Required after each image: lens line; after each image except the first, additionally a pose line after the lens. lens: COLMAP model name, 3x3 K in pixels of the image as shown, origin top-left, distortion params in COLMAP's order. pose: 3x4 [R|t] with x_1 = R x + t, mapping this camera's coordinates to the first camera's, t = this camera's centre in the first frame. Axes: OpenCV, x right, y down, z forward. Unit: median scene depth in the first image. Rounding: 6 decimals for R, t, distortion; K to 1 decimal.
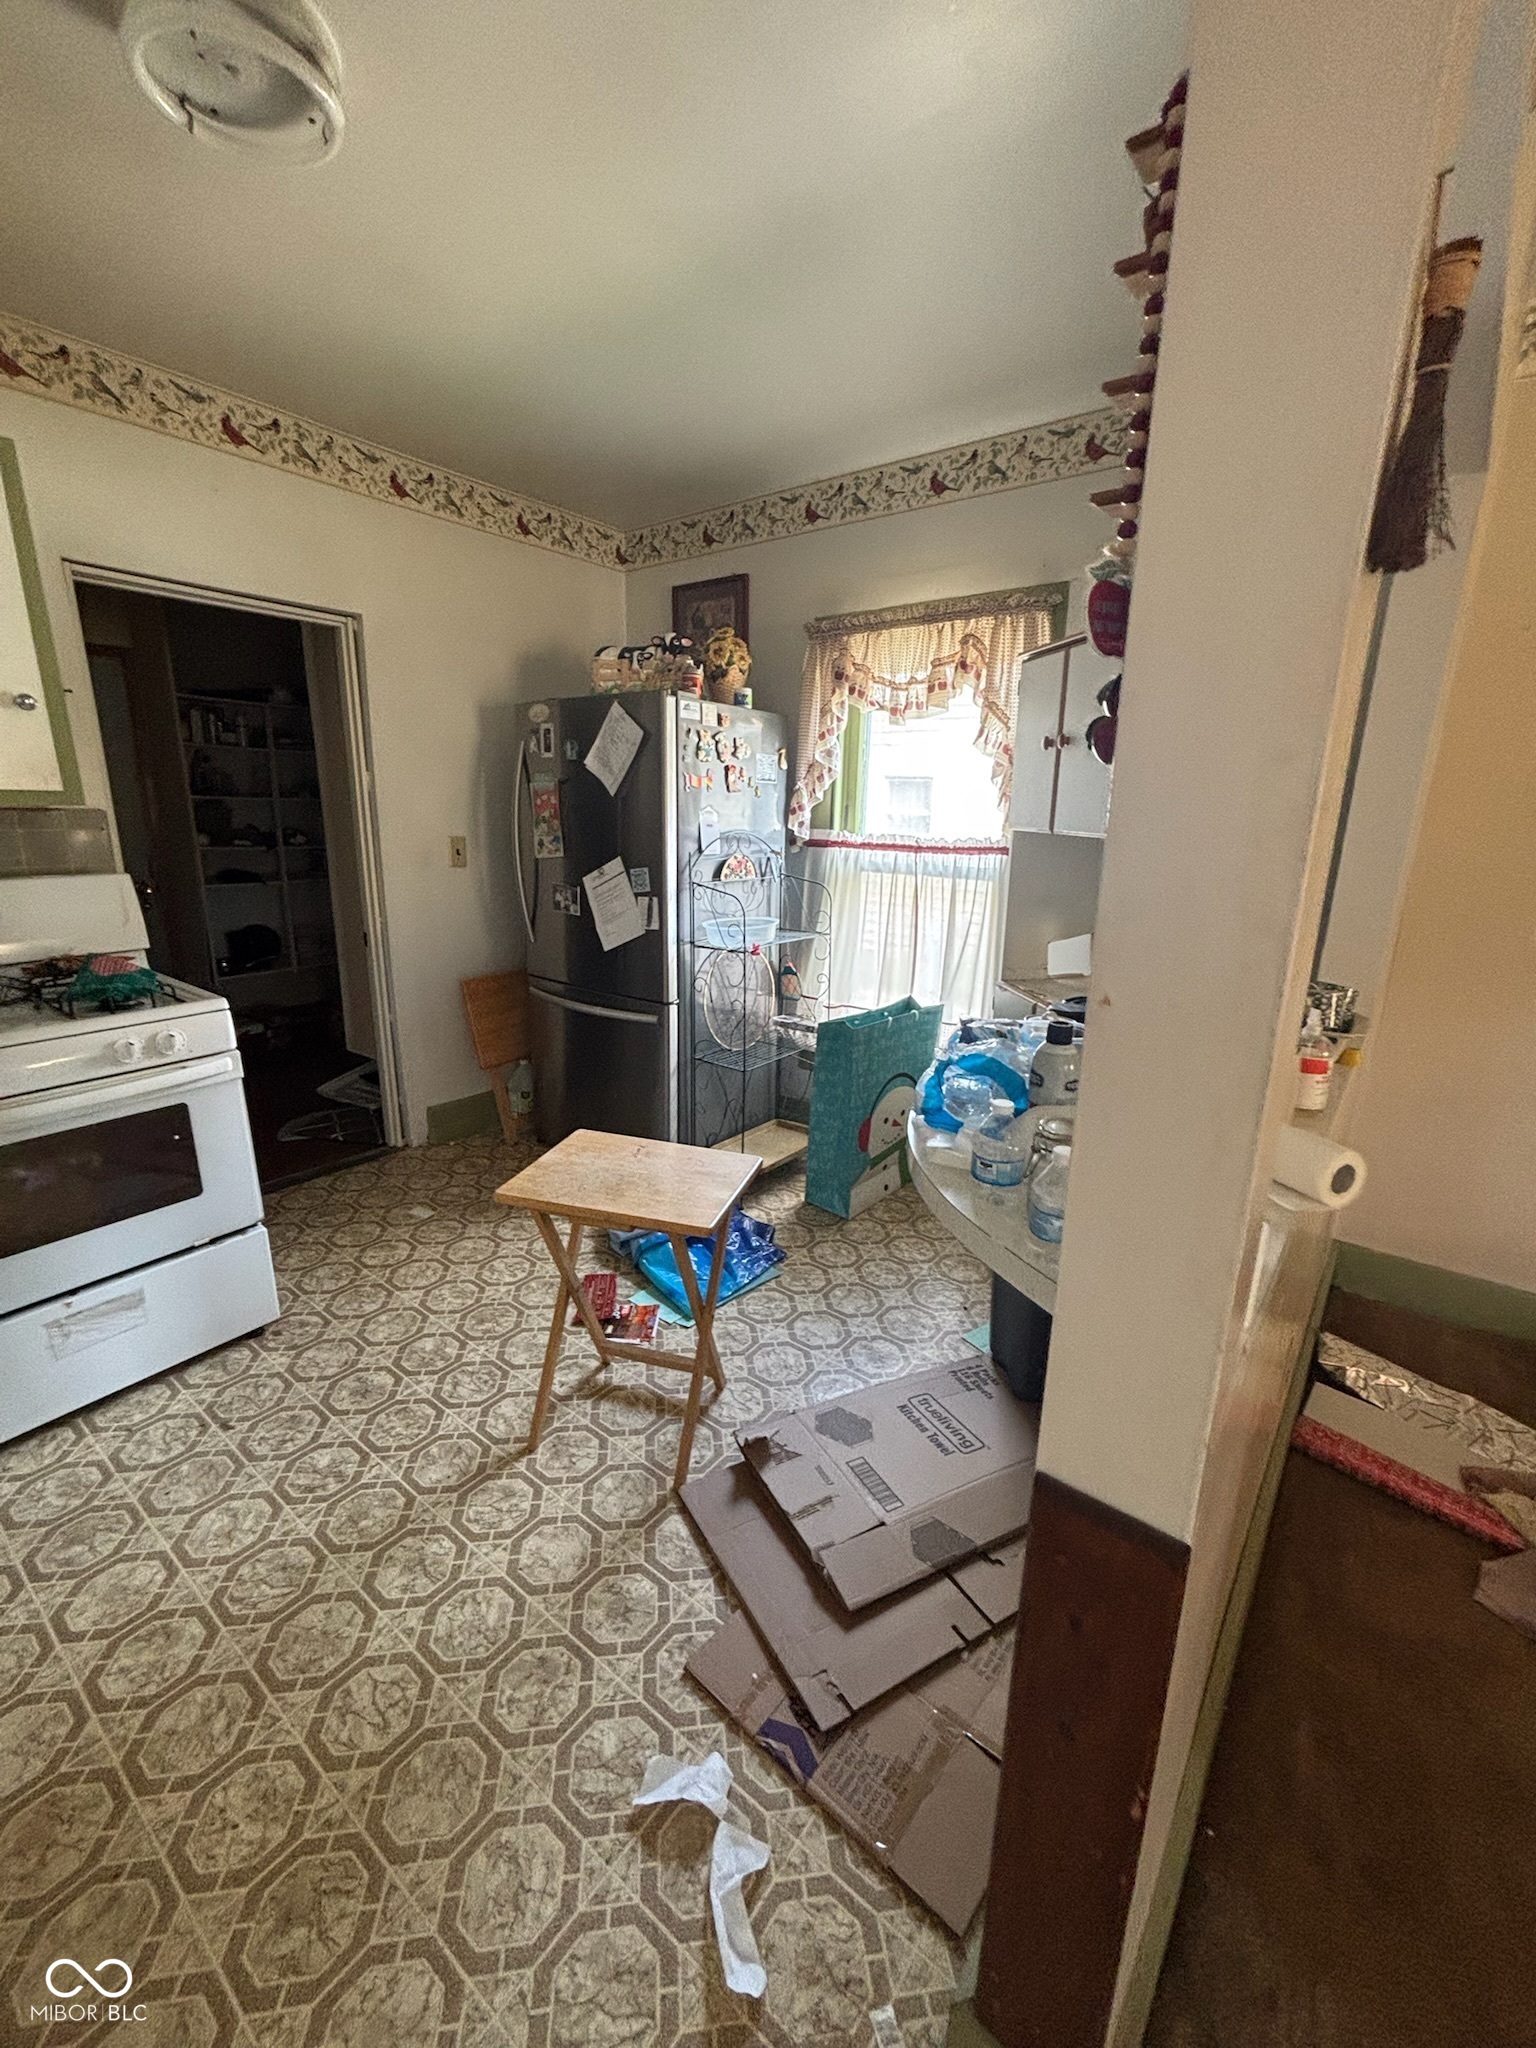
lens RADIAL K [[822.1, 0, 768.0], [0, 822.1, 1021.9], [0, 0, 1]] dist [-0.000844, -0.000252]
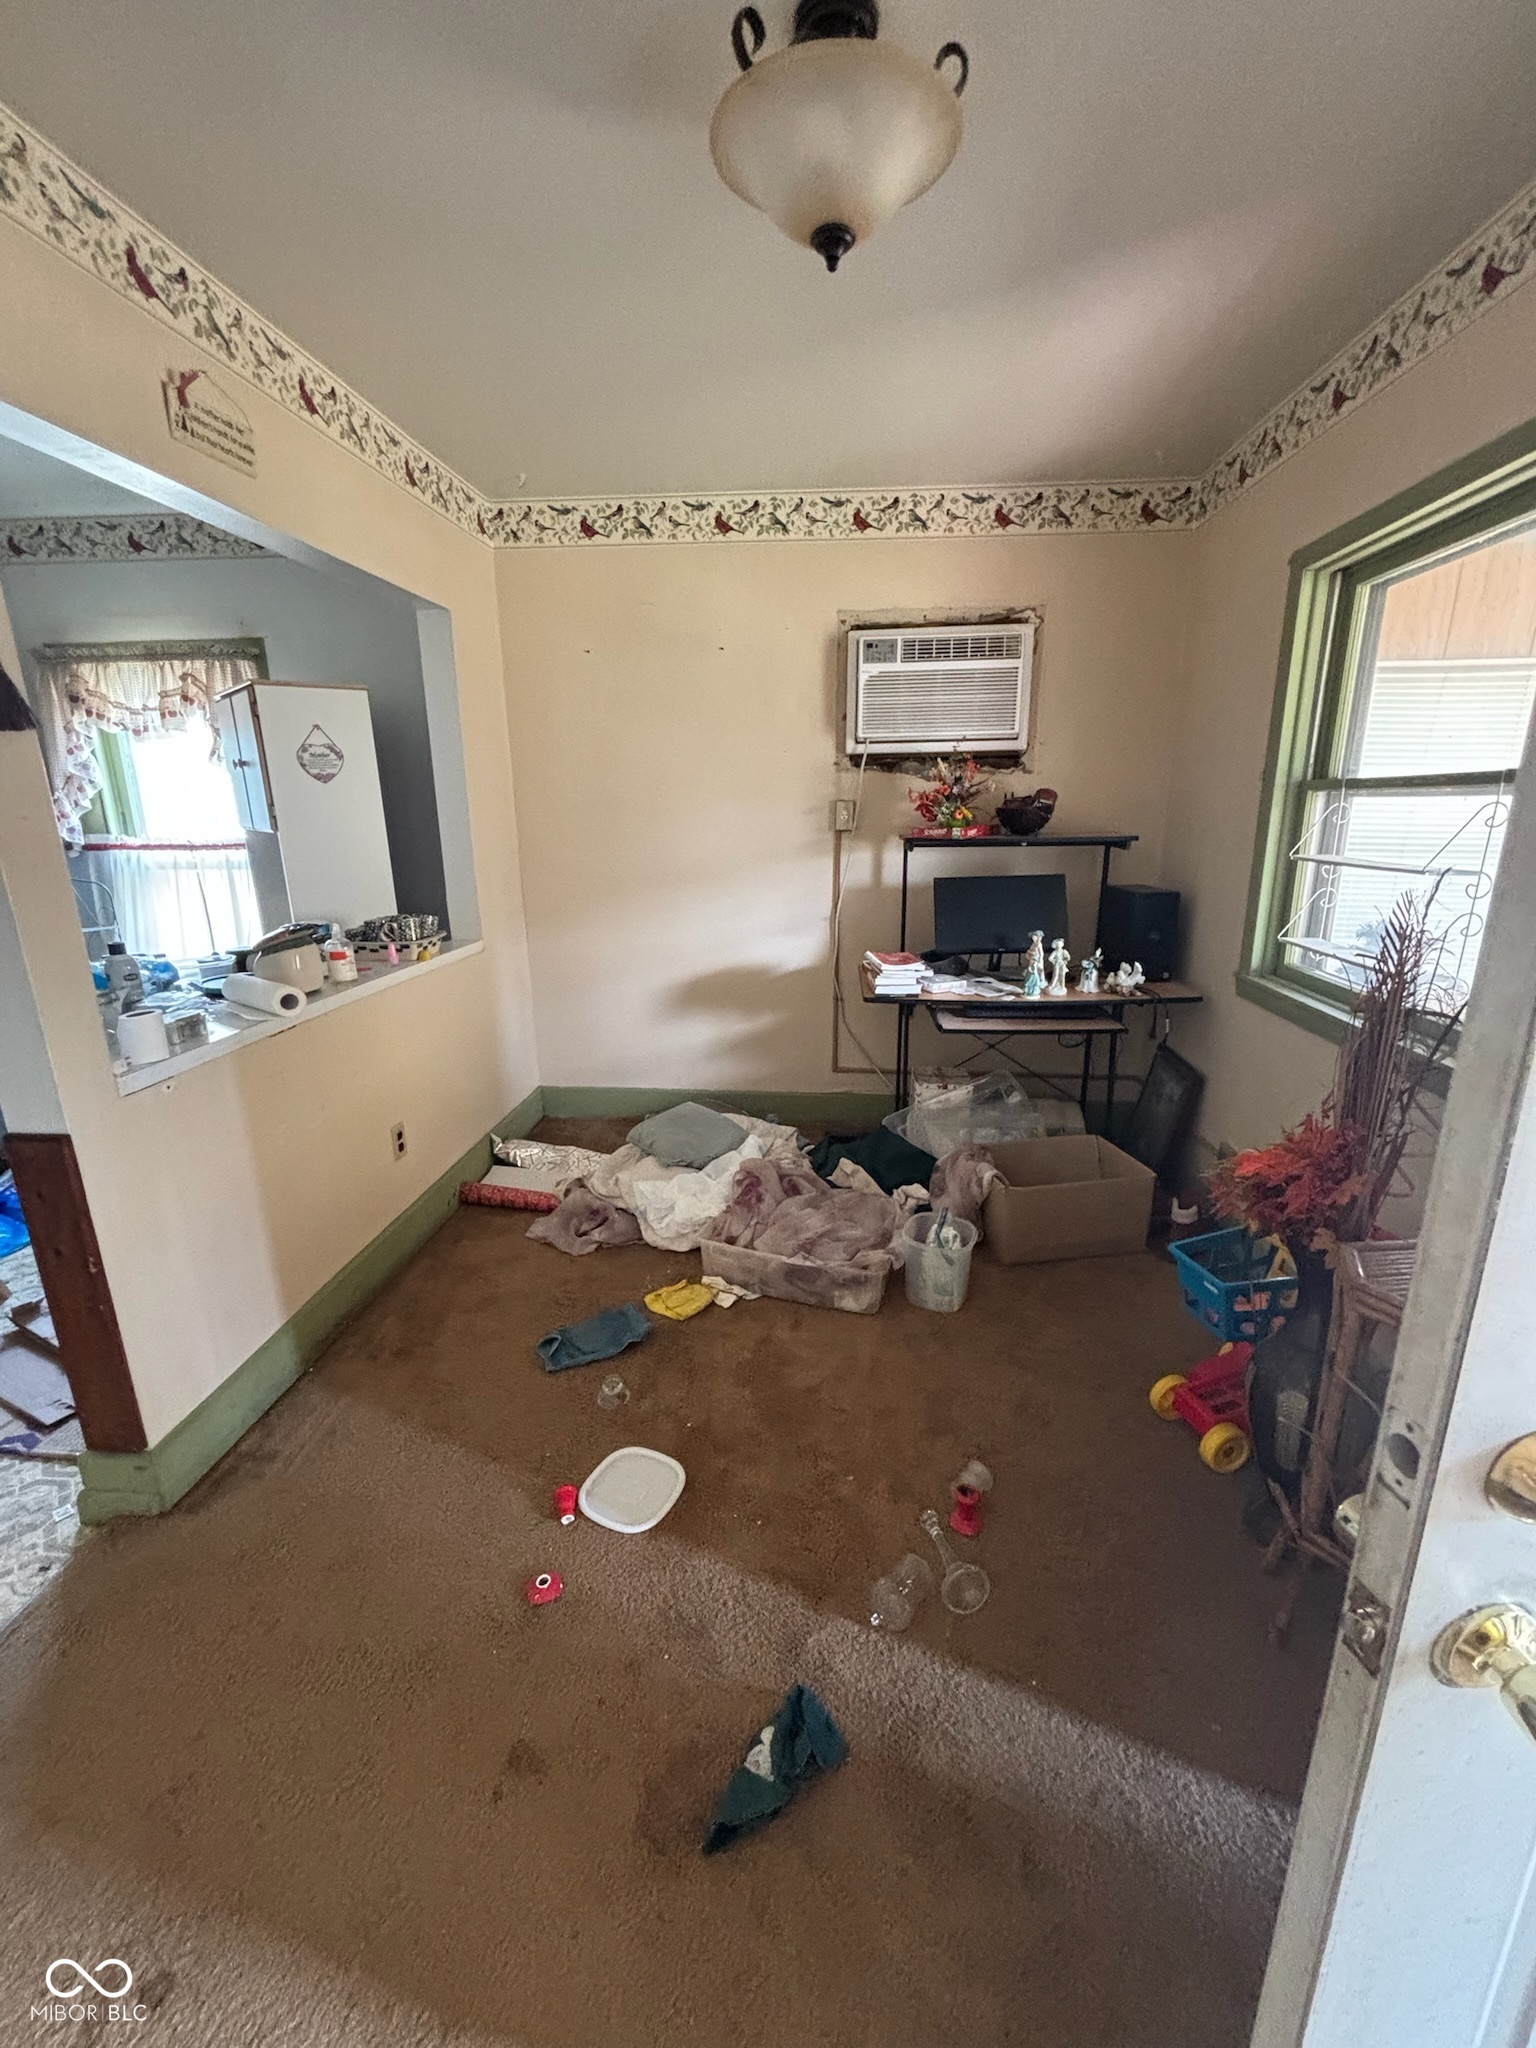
lens RADIAL K [[822.1, 0, 768.0], [0, 822.1, 1021.9], [0, 0, 1]] dist [-0.000844, -0.000252]
pose [[0.836962, -0.165135, 0.521753, 0.229309], [0.160744, 0.985514, 0.054060, 0.113593], [-0.523122, 0.038622, 0.851382, -0.461148]]
